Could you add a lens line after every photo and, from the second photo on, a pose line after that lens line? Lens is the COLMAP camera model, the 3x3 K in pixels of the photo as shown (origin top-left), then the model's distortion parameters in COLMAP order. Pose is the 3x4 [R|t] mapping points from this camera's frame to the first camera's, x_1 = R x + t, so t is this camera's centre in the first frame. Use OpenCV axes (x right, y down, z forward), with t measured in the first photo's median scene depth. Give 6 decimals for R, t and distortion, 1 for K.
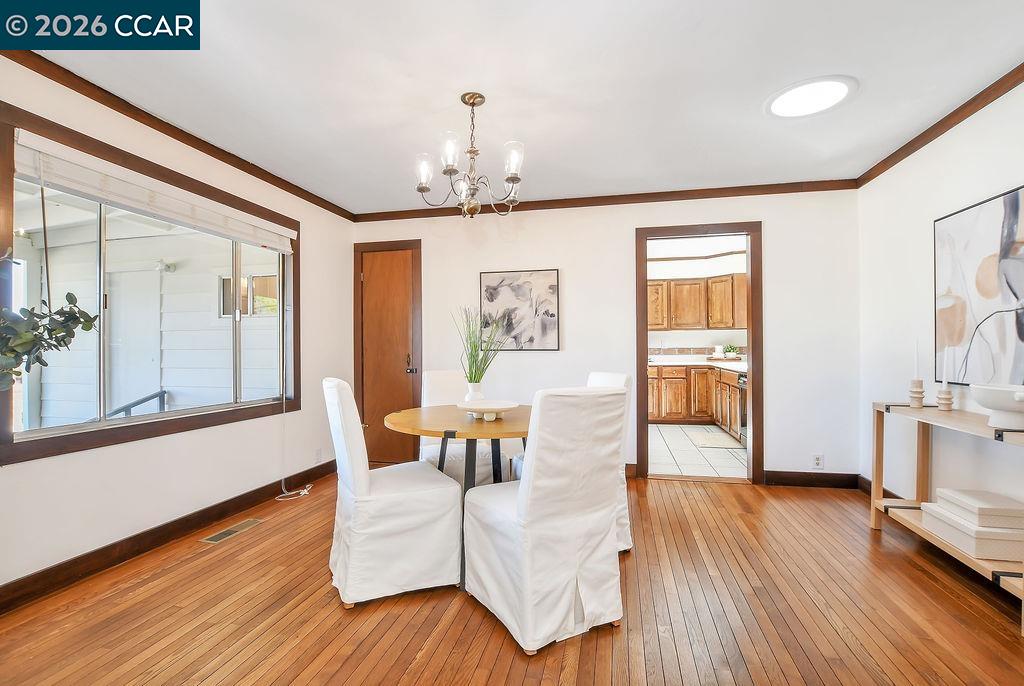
lens RADIAL K [[472.2, 0, 509.9], [0, 472.2, 343.6], [0, 0, 1]] dist [-0.018171, 0.003308]
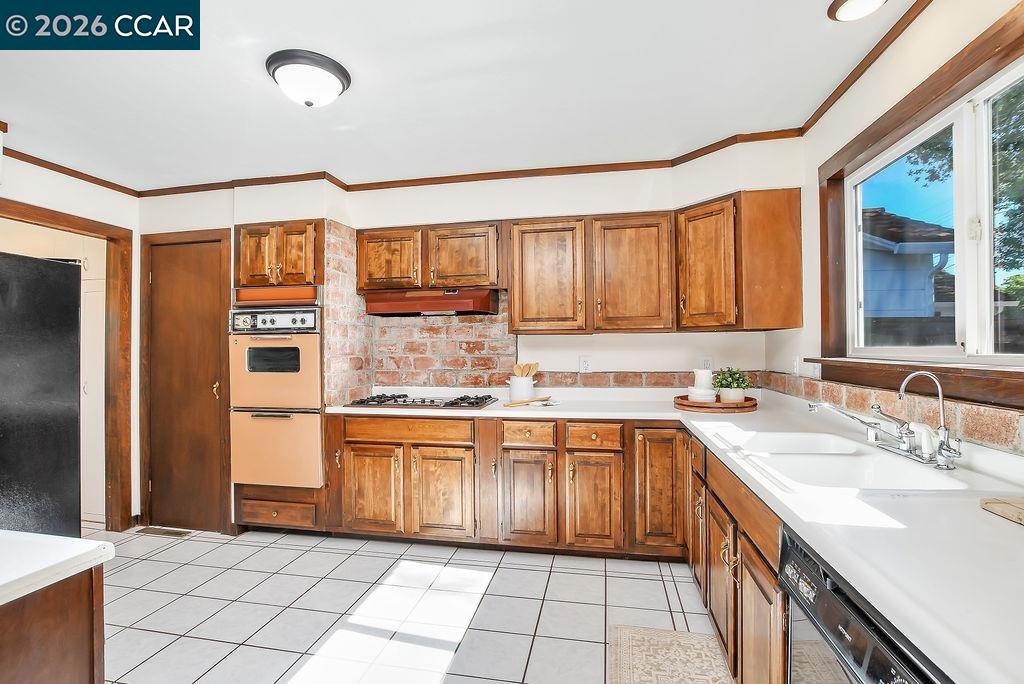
lens RADIAL K [[472.2, 0, 509.9], [0, 472.2, 345.2], [0, 0, 1]] dist [-0.018171, 0.003308]
pose [[0.999713, 0.000244, 0.023967, 0.265251], [-0.000267, 1.000000, 0.000959, -0.018293], [-0.023966, -0.000965, 0.999712, 0.591797]]
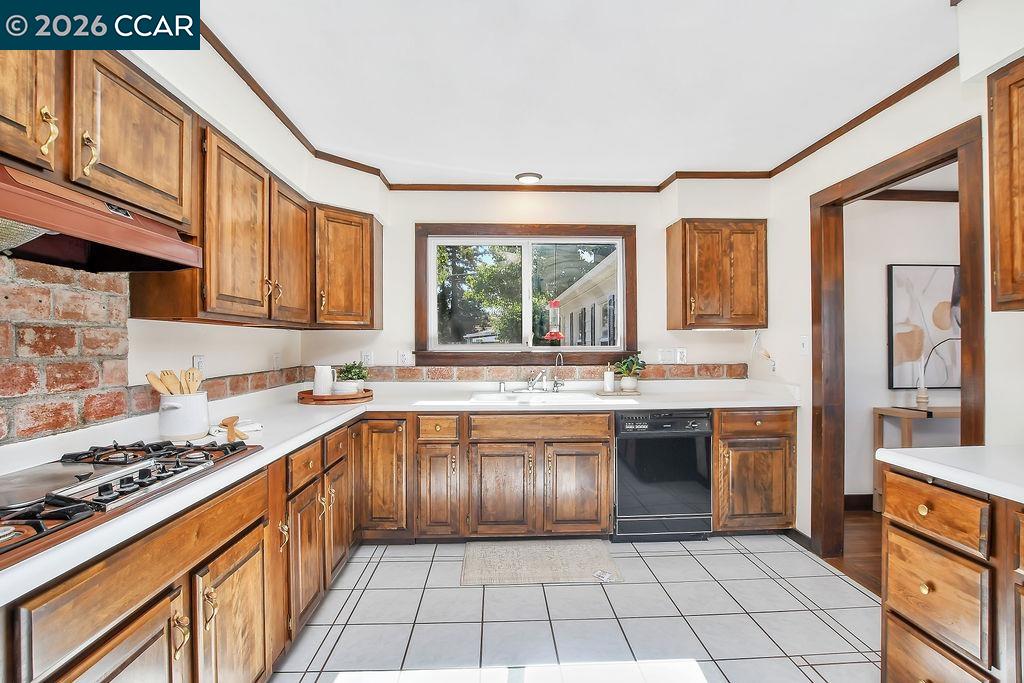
lens RADIAL K [[472.2, 0, 515.2], [0, 472.2, 346.6], [0, 0, 1]] dist [-0.018171, 0.003308]
pose [[-0.259322, 0.004405, 0.965781, -0.029962], [-0.000565, 0.999989, -0.004713, -0.011480], [-0.965791, -0.001768, -0.259316, 0.964341]]
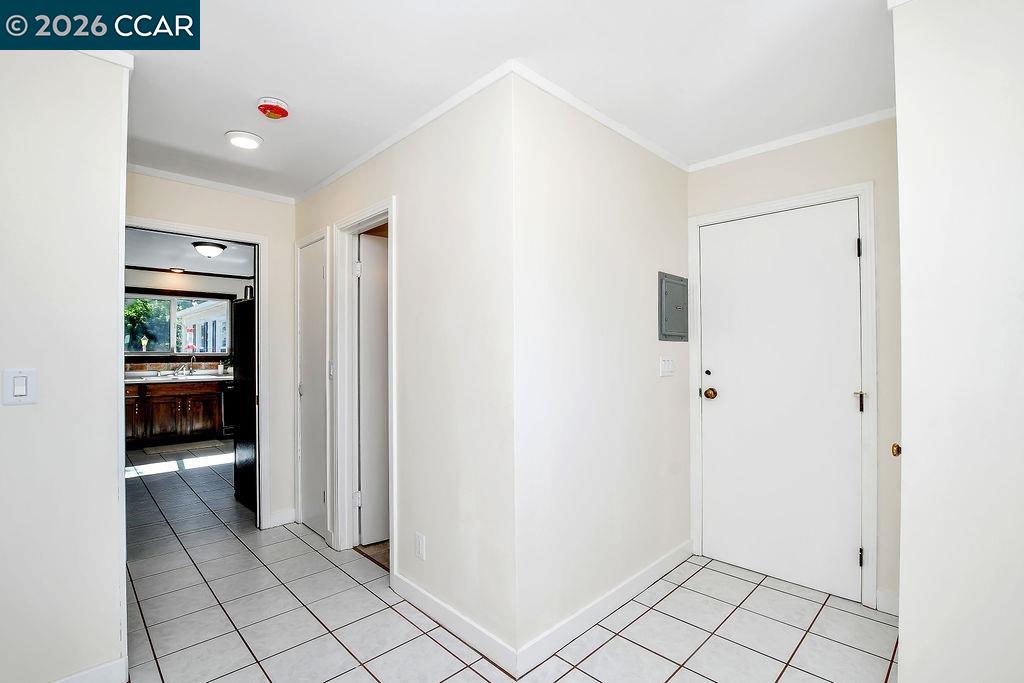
lens RADIAL K [[472.5, 0, 510.3], [0, 472.5, 345.8], [0, 0, 1]] dist [-0.010816, -0.000452]
pose [[-0.832305, 0.002616, 0.554311, -0.717783], [-0.003204, 0.999949, -0.009529, -0.022334], [-0.554308, -0.009707, -0.832255, 1.265913]]
